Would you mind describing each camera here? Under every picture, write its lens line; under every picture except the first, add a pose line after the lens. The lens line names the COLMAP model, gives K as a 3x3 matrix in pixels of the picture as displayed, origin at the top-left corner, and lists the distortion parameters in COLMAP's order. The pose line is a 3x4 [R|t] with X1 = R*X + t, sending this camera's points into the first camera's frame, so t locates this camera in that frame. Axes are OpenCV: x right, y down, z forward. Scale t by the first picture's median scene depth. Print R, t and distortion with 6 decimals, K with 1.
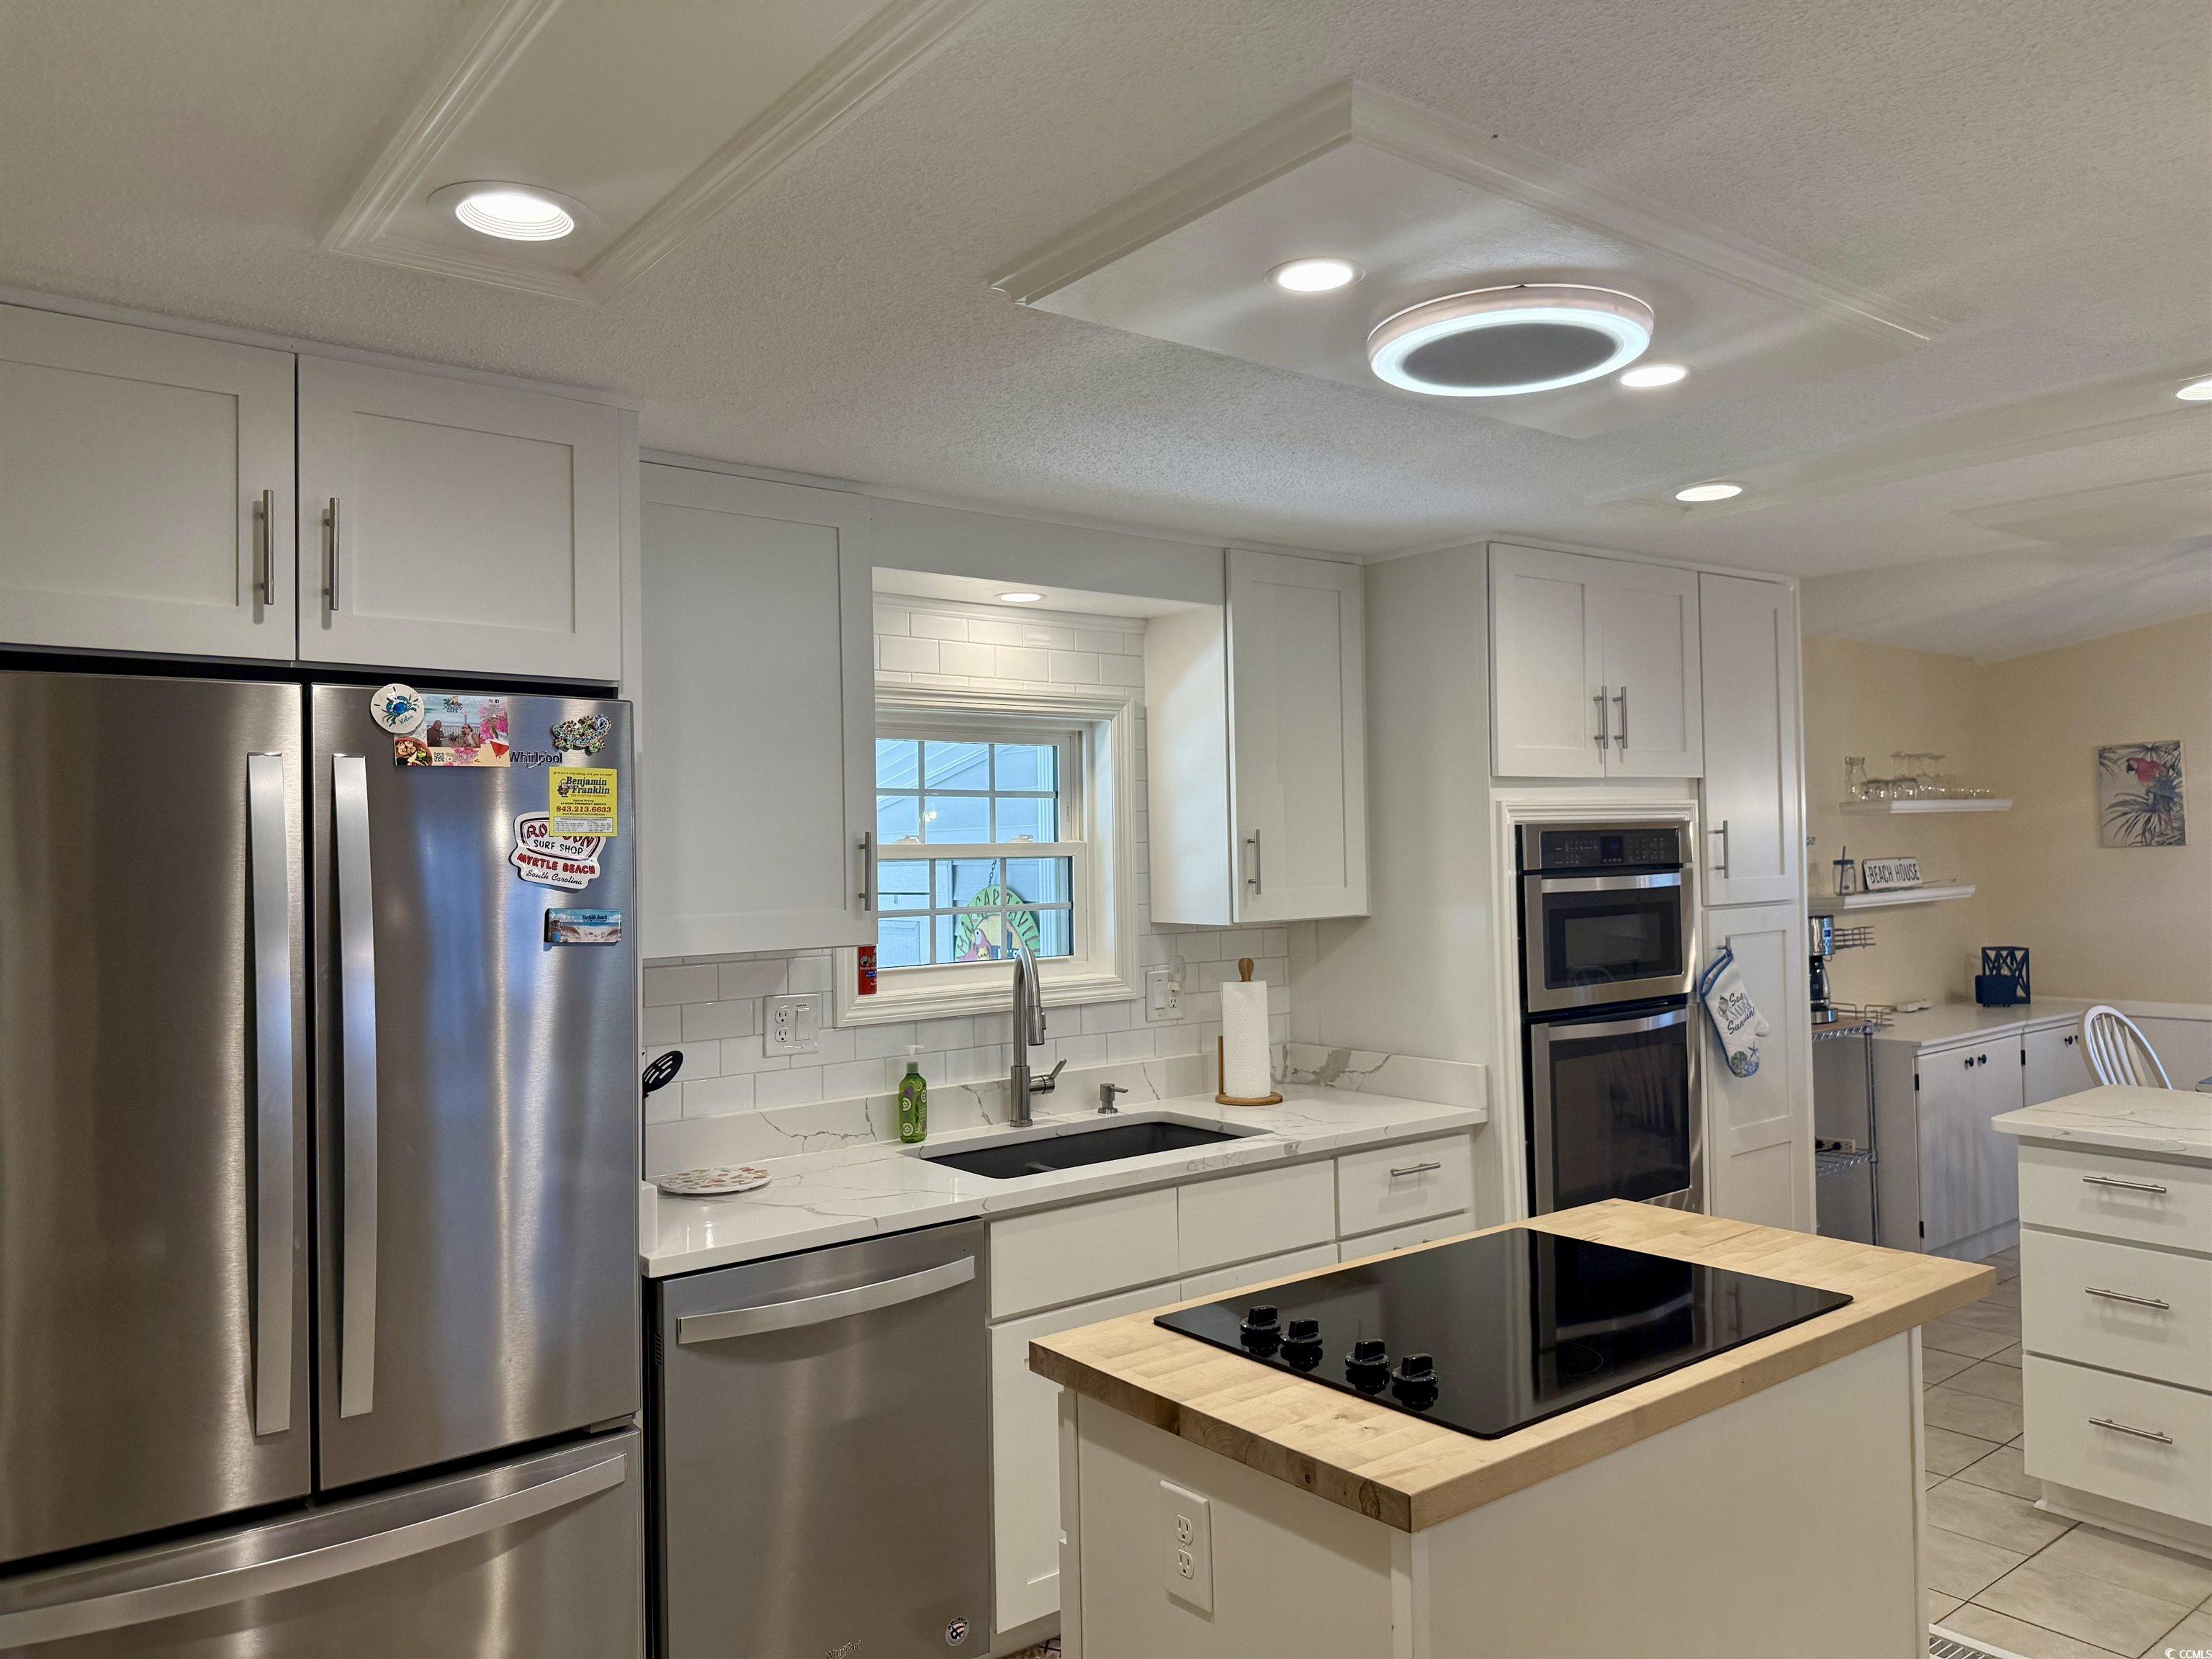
lens RADIAL K [[1530.4, 0, 1095.9], [0, 1530.4, 838.8], [0, 0, 1]] dist [0.074705, -0.116906]
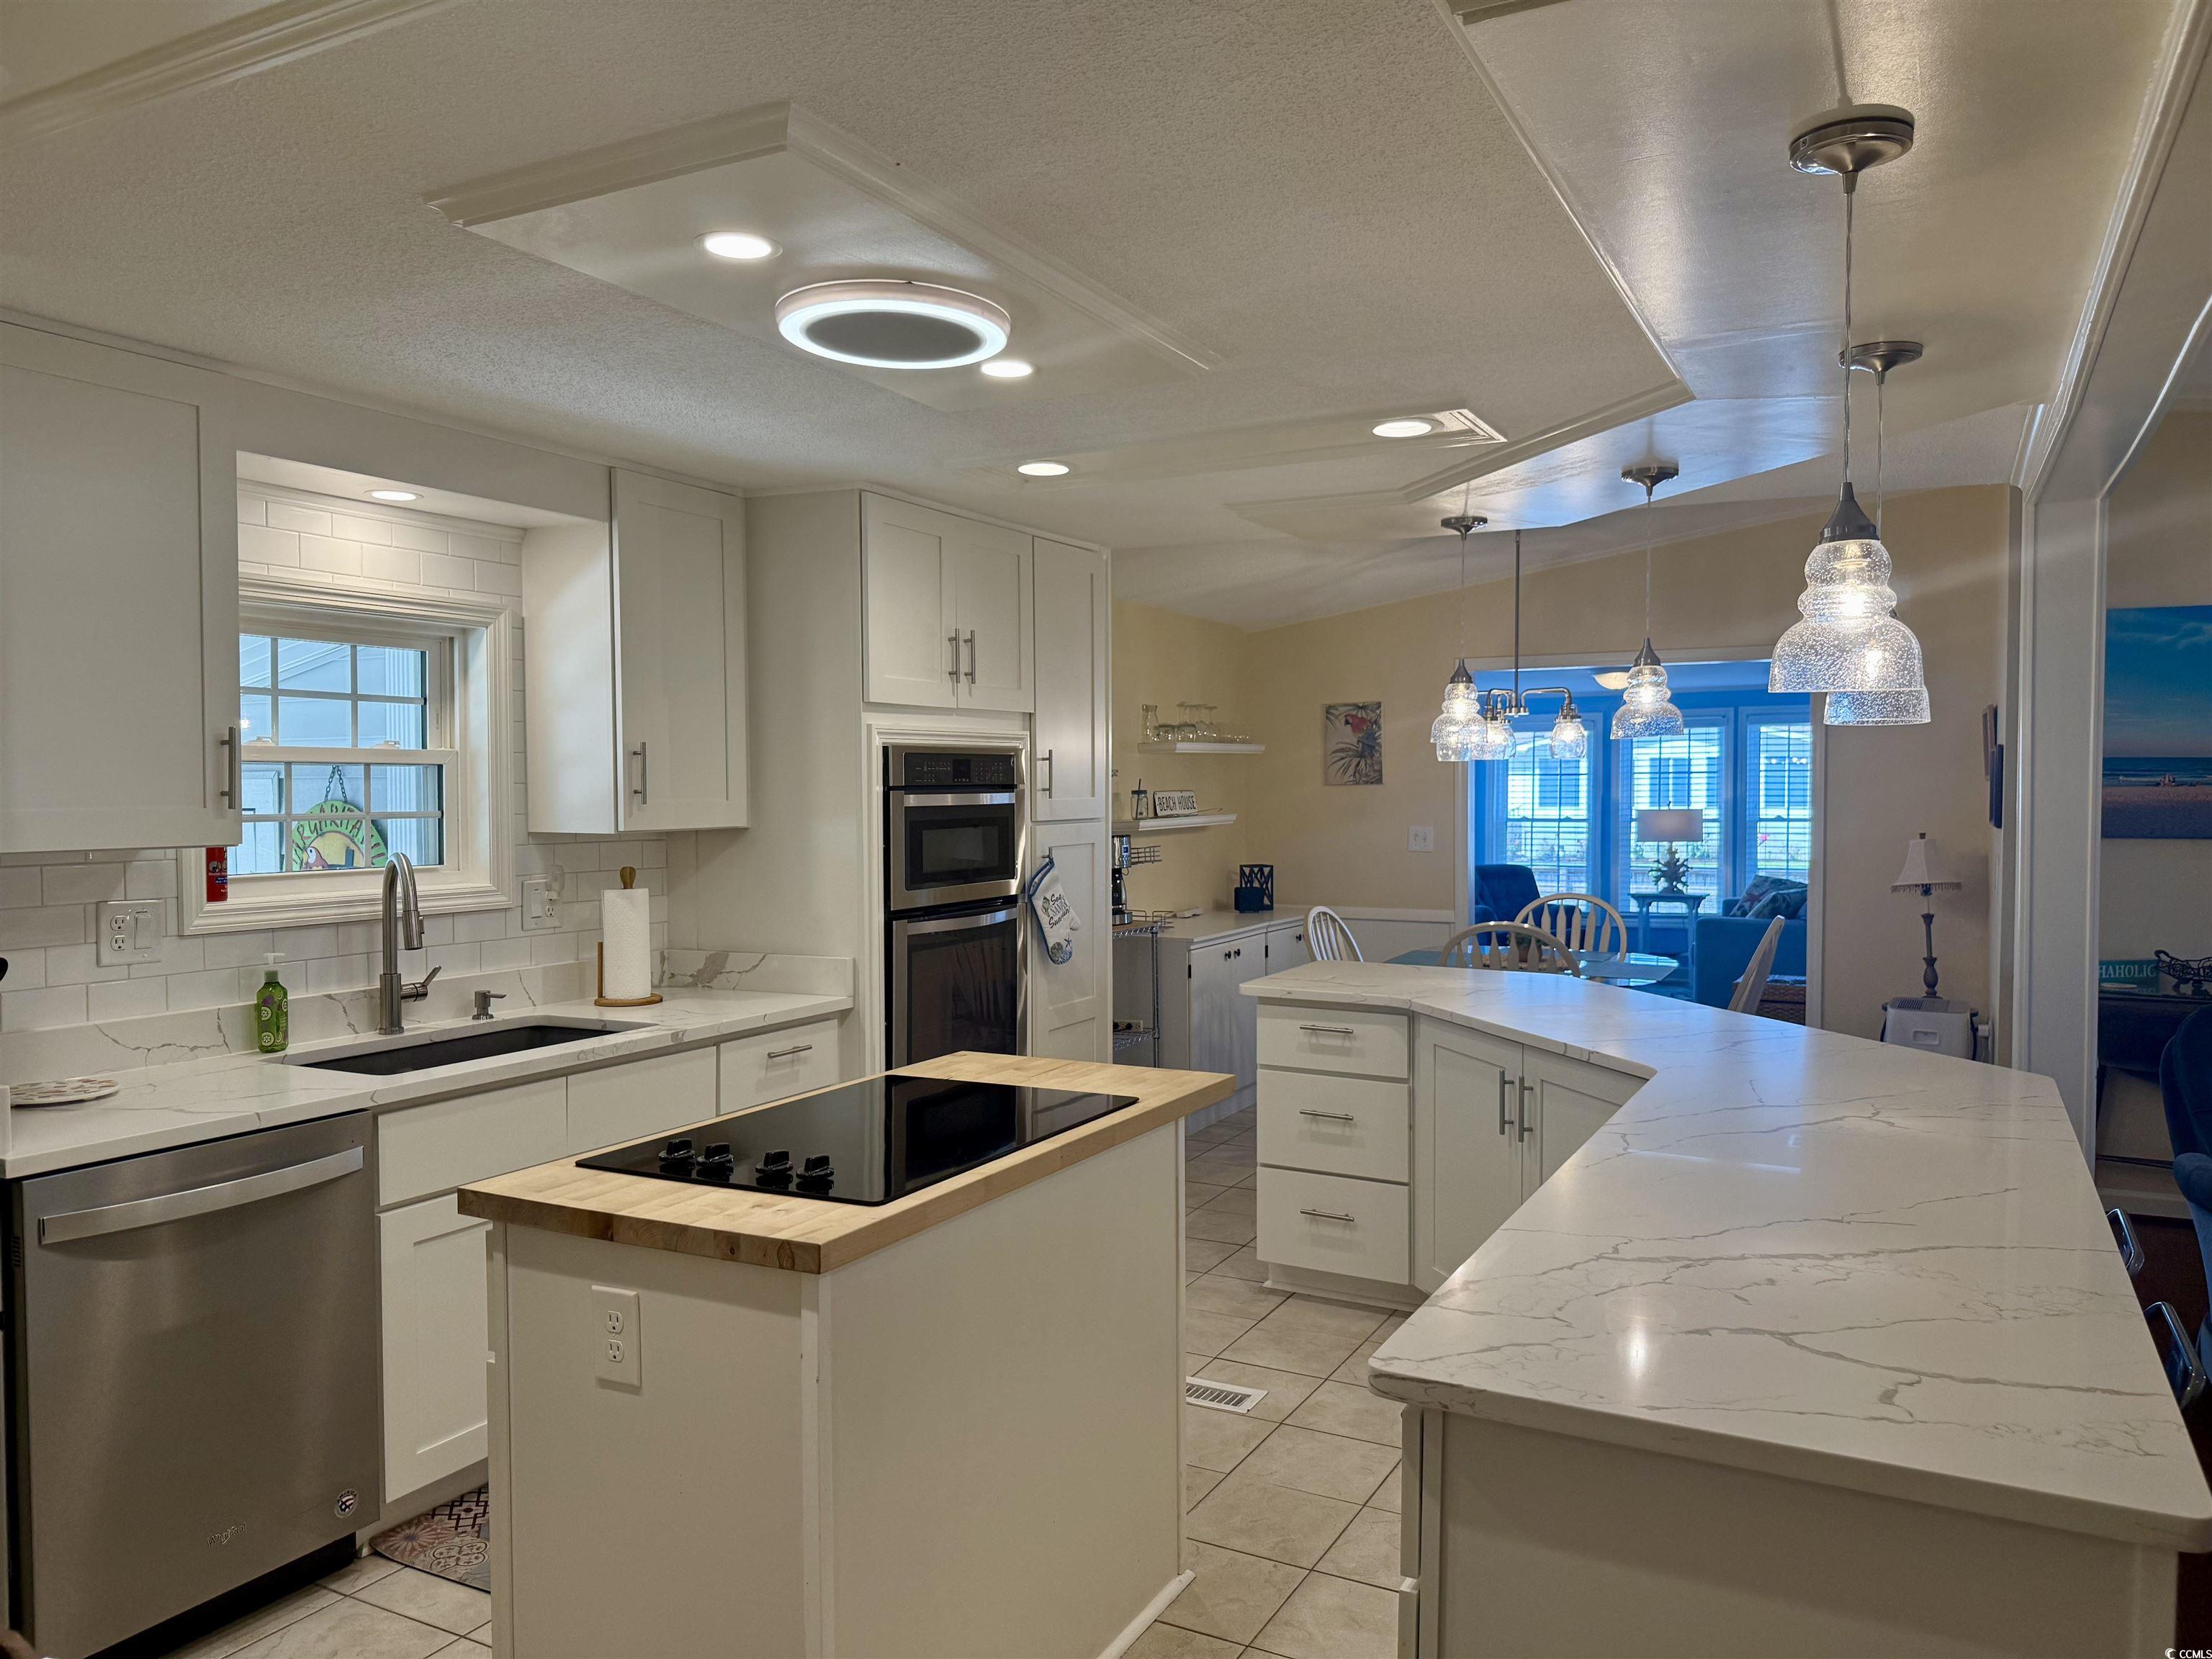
lens RADIAL K [[1530.4, 0, 1095.9], [0, 1530.4, 838.8], [0, 0, 1]] dist [0.074705, -0.116906]
pose [[0.912497, 0.006301, 0.409035, -0.042423], [-0.022460, 0.999145, 0.034714, 0.016265], [-0.408466, -0.040863, 0.911858, -0.090970]]
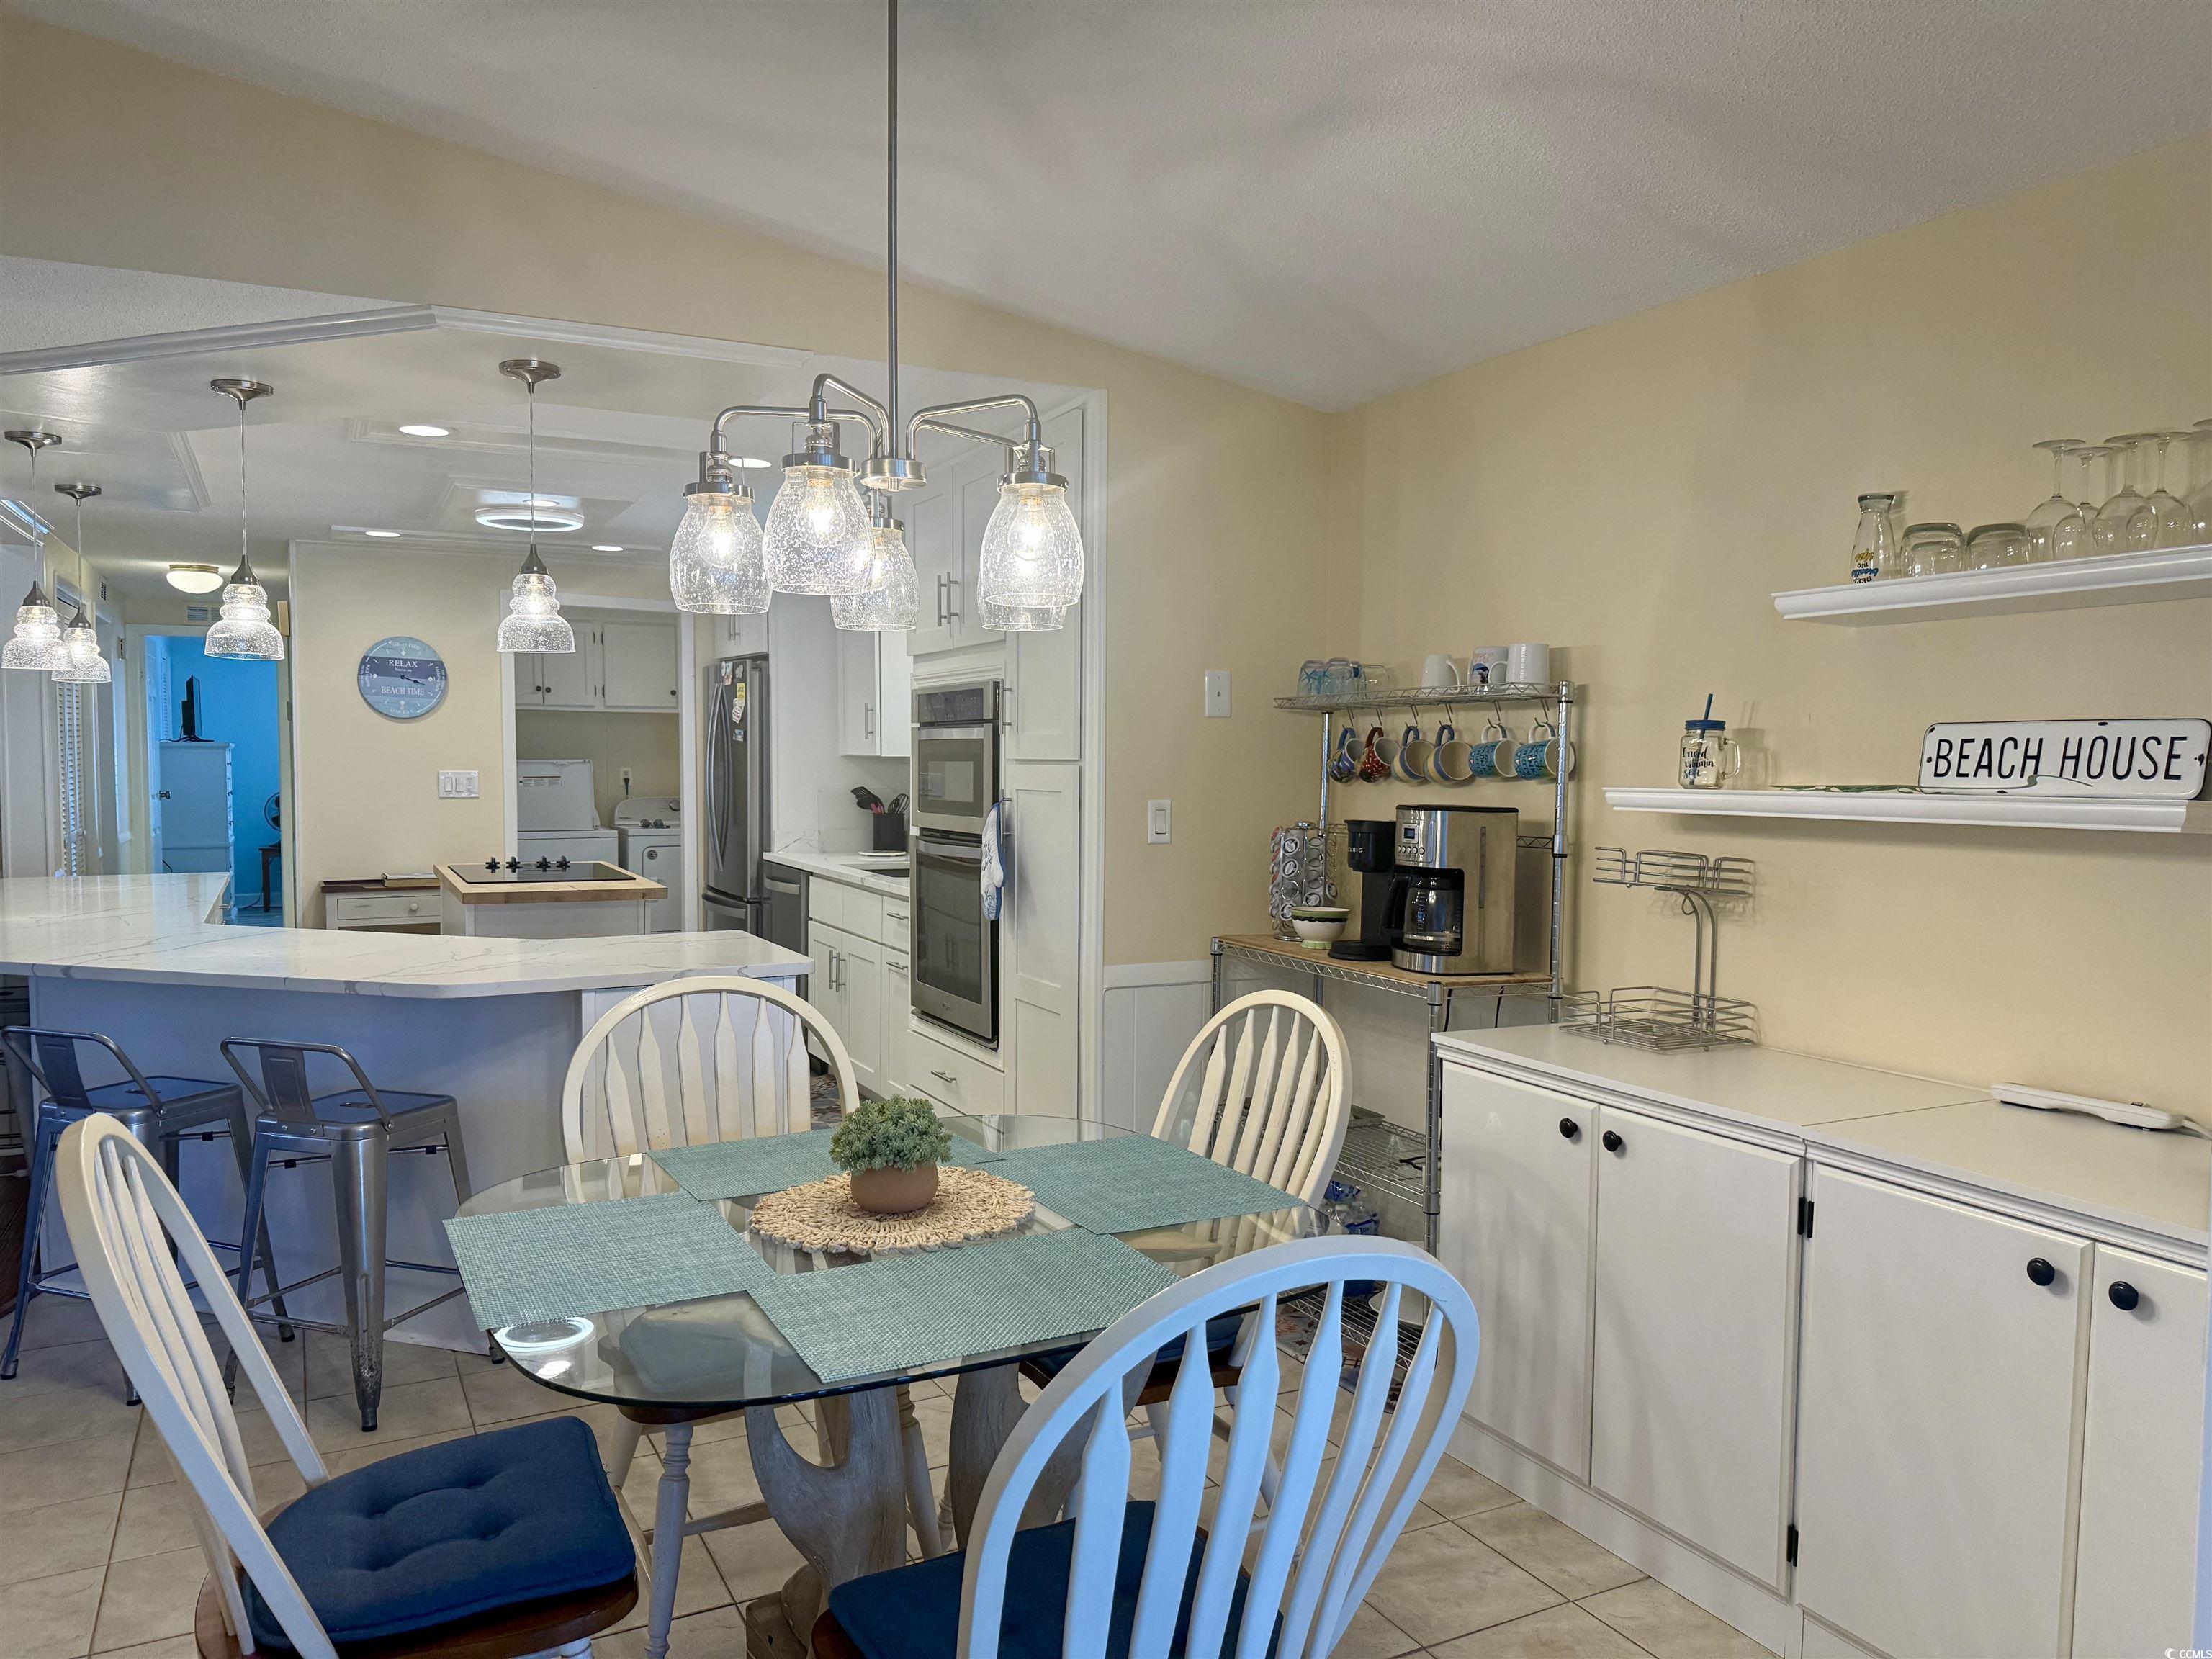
lens RADIAL K [[1530.4, 0, 1095.9], [0, 1530.4, 838.8], [0, 0, 1]] dist [0.074705, -0.116906]
pose [[-0.176832, 0.076203, -0.981287, 1.535991], [0.004587, 0.997051, 0.076601, 0.019077], [0.984230, 0.009045, -0.176660, 1.346688]]
